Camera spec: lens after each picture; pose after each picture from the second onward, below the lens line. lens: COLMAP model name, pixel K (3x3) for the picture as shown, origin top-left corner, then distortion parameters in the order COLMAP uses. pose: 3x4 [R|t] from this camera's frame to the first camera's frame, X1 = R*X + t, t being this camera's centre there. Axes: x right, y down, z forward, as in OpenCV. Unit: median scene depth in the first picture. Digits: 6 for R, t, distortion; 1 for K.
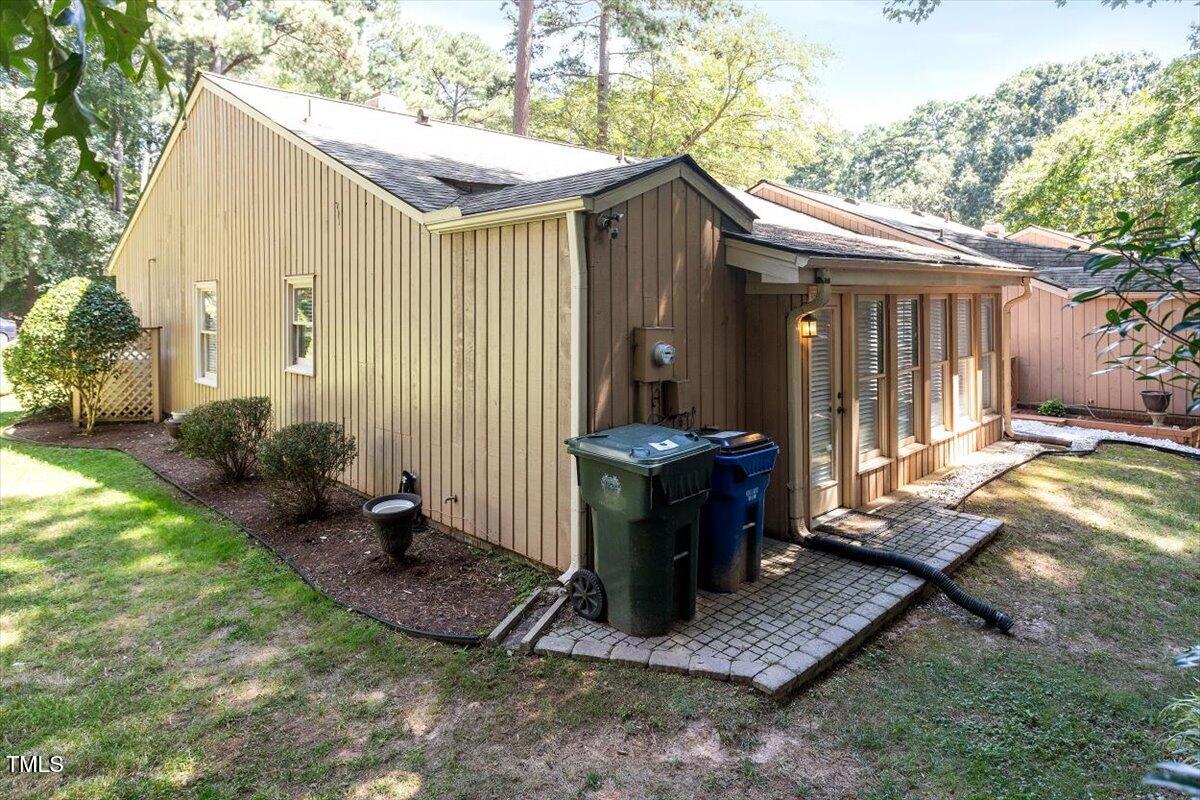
lens RADIAL K [[698.5, 0, 600.0], [0, 698.5, 400.0], [0, 0, 1]] dist [-0.002594, -0.001399]
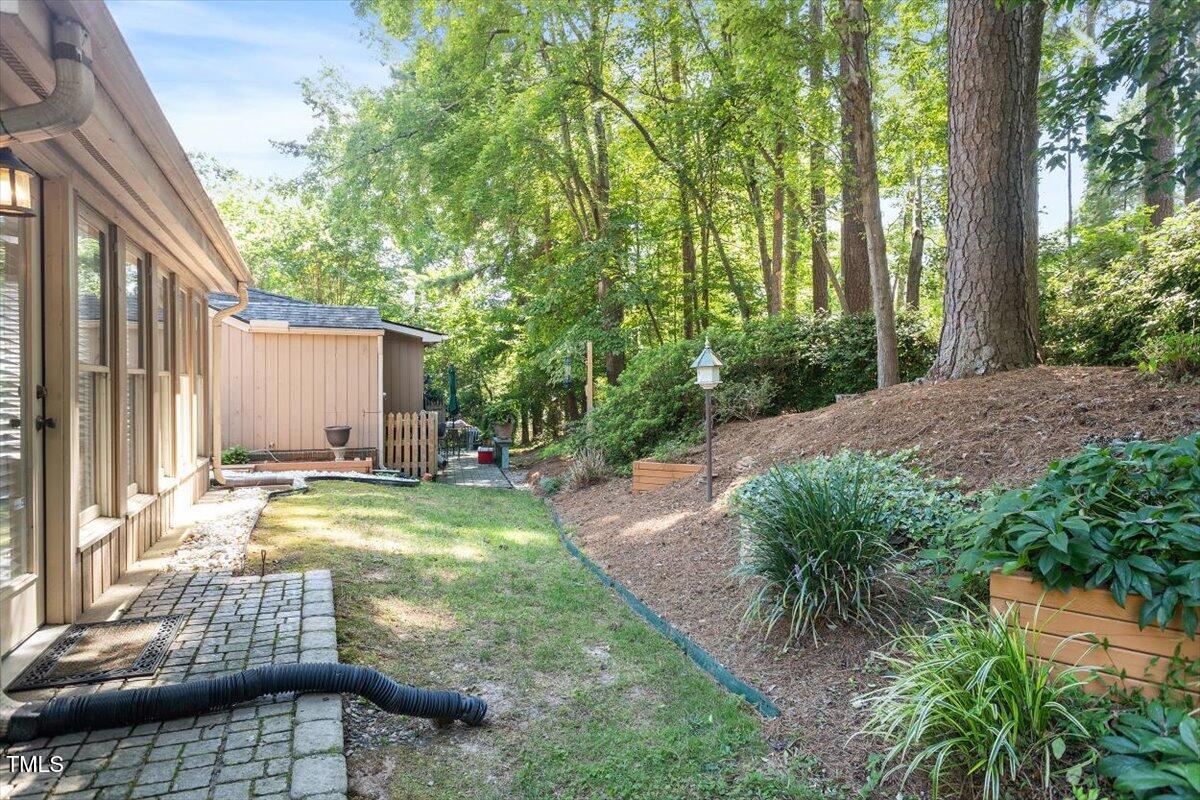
lens RADIAL K [[654.8, 0, 600.0], [0, 654.8, 400.0], [0, 0, 1]] dist [-0.003710, -0.001346]
pose [[0.357567, 0.004817, 0.933875, 0.051055], [0.115758, 0.992046, -0.049439, 0.057962], [-0.926686, 0.125781, 0.354165, 0.417974]]
